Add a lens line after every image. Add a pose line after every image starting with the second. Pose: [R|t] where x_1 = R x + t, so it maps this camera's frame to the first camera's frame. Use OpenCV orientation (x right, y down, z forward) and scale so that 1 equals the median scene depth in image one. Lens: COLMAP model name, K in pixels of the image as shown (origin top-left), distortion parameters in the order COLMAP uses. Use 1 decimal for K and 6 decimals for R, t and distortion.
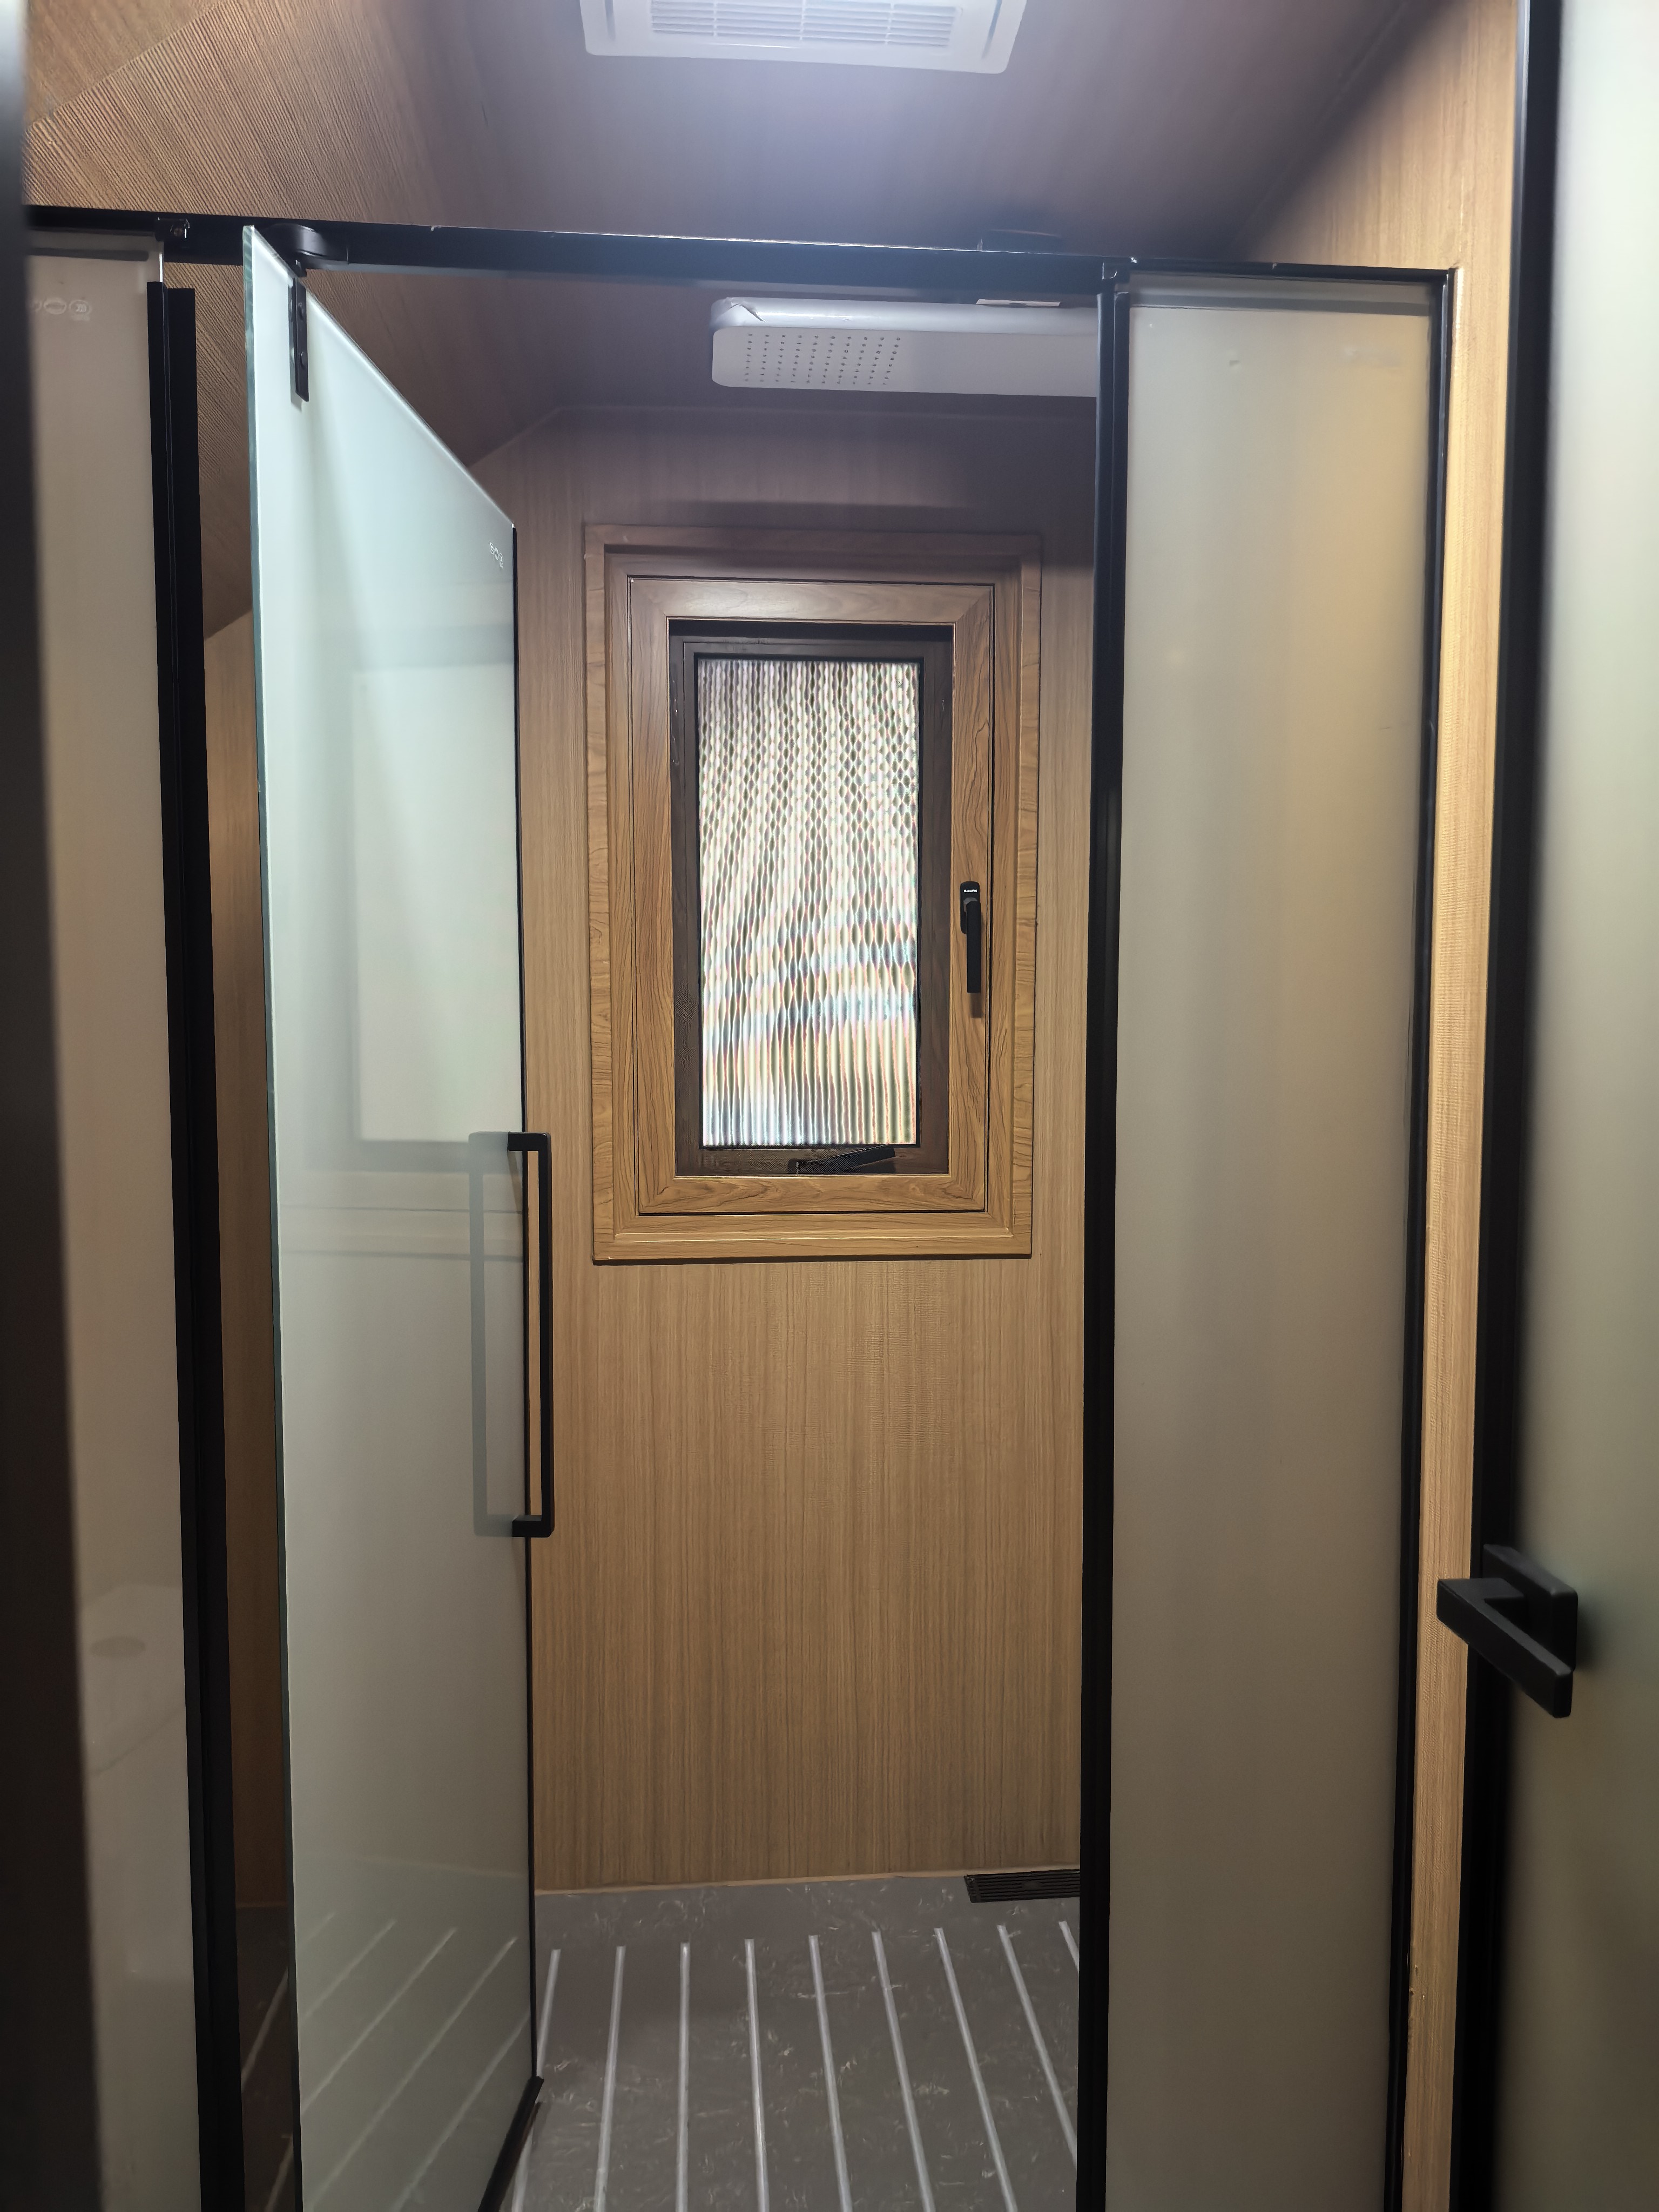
lens RADIAL K [[1537.4, 0, 700.8], [0, 1537.4, 1093.0], [0, 0, 1]] dist [0.053847, -0.086214]
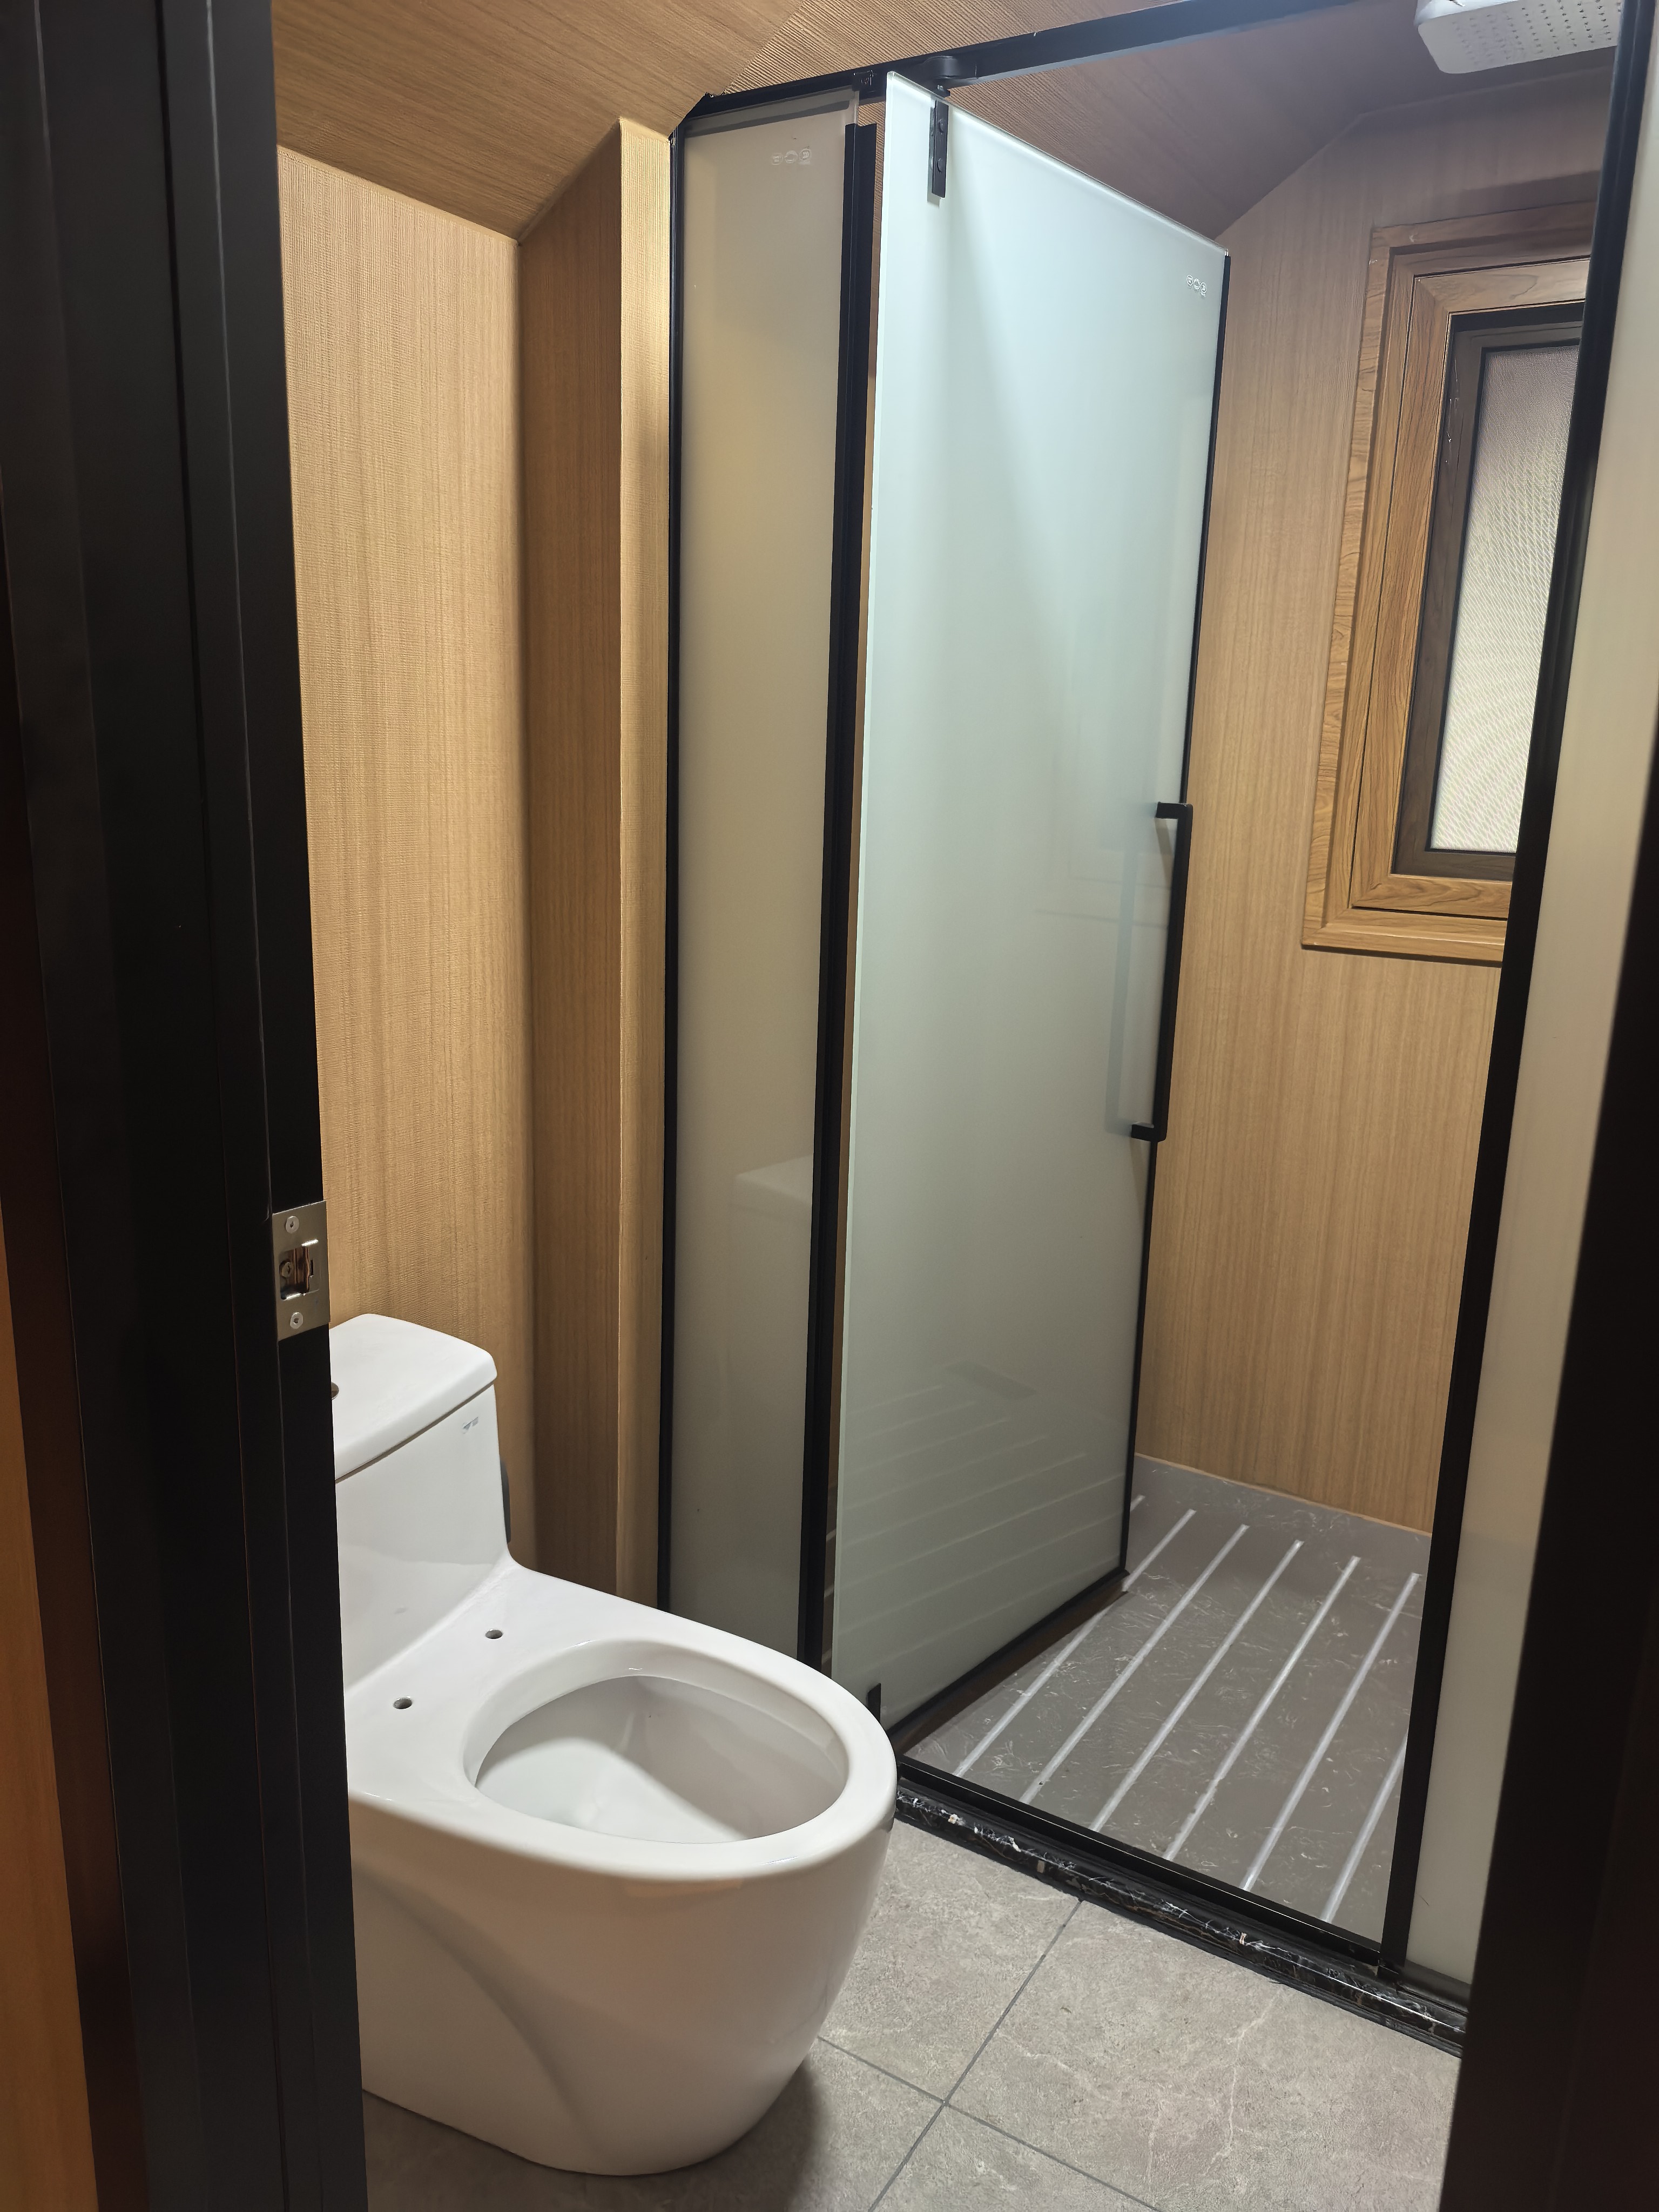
lens RADIAL K [[1613.2, 0, 836.6], [0, 1613.2, 1102.2], [0, 0, 1]] dist [0.057300, -0.090348]
pose [[0.800746, 0.158451, -0.577667, 0.354870], [-0.073934, 0.983149, 0.167187, 0.051103], [0.594423, -0.091166, 0.798968, -0.137674]]
